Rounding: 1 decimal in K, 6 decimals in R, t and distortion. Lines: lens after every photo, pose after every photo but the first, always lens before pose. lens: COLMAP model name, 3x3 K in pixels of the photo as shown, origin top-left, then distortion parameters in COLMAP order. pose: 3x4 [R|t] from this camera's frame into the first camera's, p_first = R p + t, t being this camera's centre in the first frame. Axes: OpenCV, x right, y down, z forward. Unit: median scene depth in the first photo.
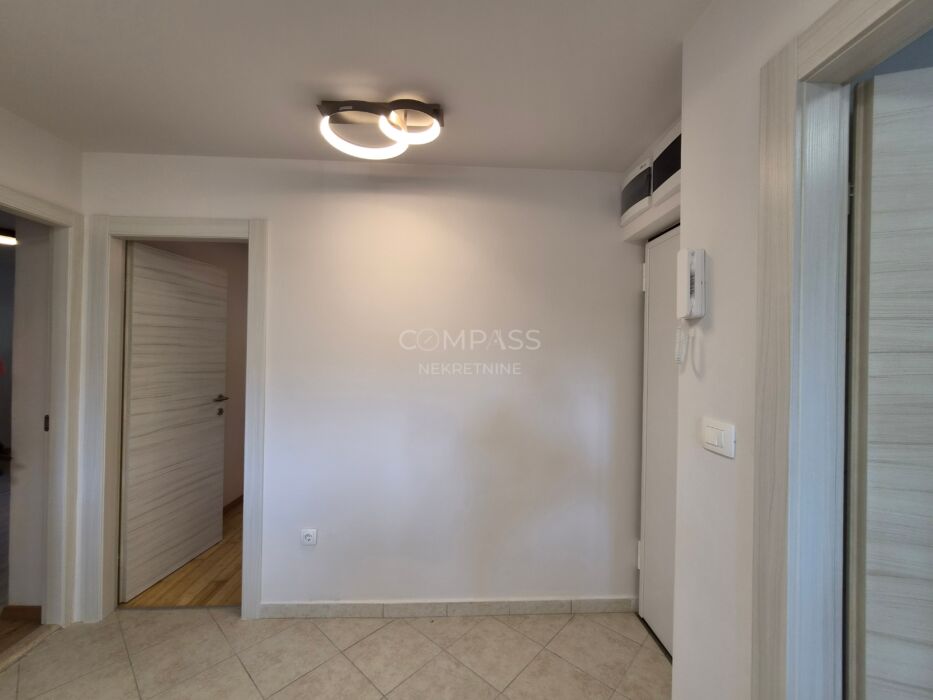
lens RADIAL K [[387.3, 0, 466.5], [0, 387.3, 350.0], [0, 0, 1]] dist [-0.001299, 0.000156]
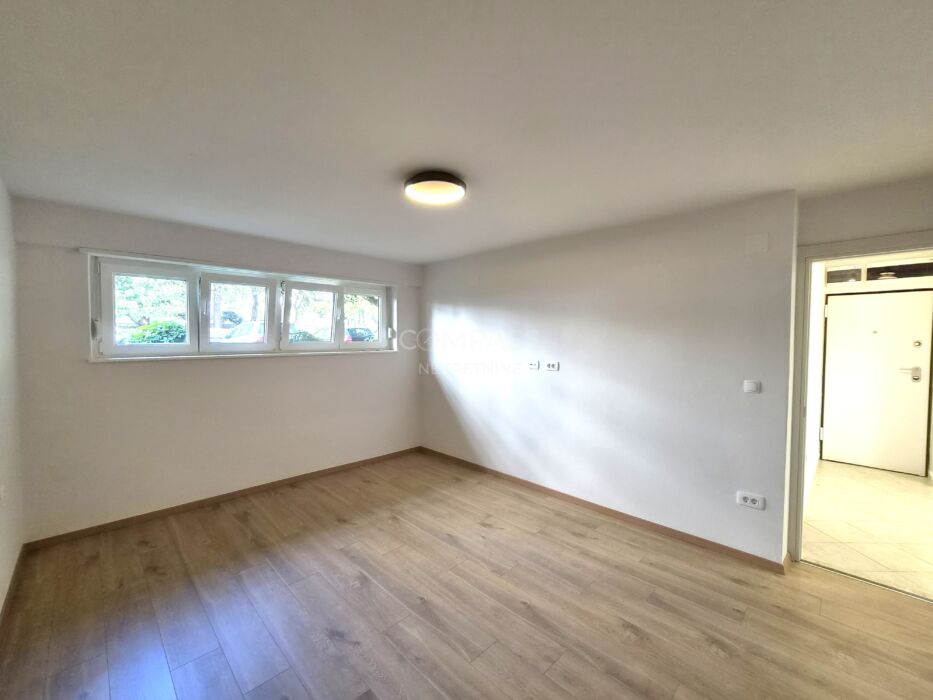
lens RADIAL K [[387.3, 0, 466.5], [0, 387.3, 350.0], [0, 0, 1]] dist [-0.001299, 0.000156]
pose [[0.746018, -0.035328, 0.664988, -3.107347], [0.007077, 0.998956, 0.045132, -0.097621], [-0.665888, -0.028963, 0.745489, 0.854011]]
